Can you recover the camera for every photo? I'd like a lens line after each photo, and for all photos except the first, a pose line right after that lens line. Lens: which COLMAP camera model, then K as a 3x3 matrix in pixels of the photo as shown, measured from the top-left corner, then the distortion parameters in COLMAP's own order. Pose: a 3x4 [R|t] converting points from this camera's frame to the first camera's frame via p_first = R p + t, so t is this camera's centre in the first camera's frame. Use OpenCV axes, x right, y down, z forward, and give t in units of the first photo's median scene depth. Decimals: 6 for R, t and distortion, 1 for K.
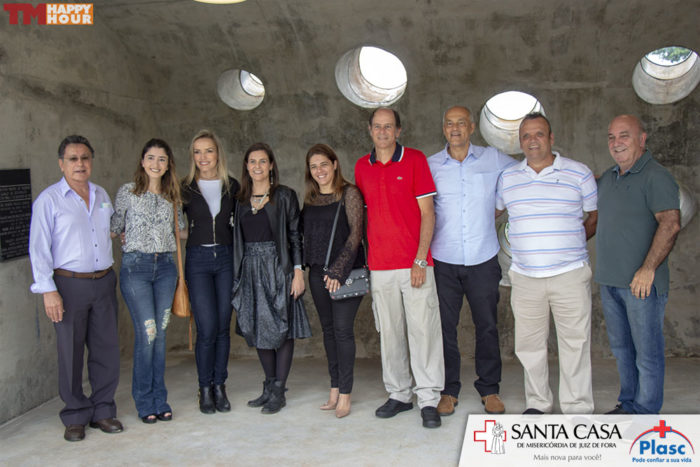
lens RADIAL K [[875.9, 0, 350.0], [0, 875.9, 233.5], [0, 0, 1]] dist [-0.003393, 0.079707]
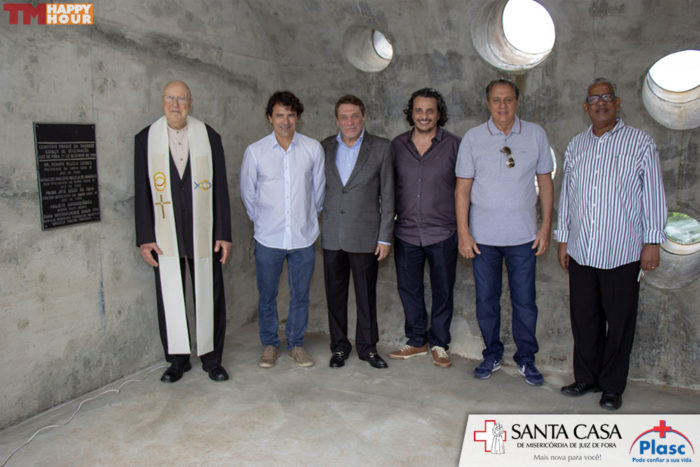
lens RADIAL K [[623.2, 0, 350.0], [0, 623.2, 233.5], [0, 0, 1]] dist [-0.160353, 0.179123]
pose [[0.965430, 0.069019, -0.251359, 0.034247], [-0.052792, 0.996096, 0.070749, -0.017107], [0.255261, -0.055033, 0.965305, 0.376521]]
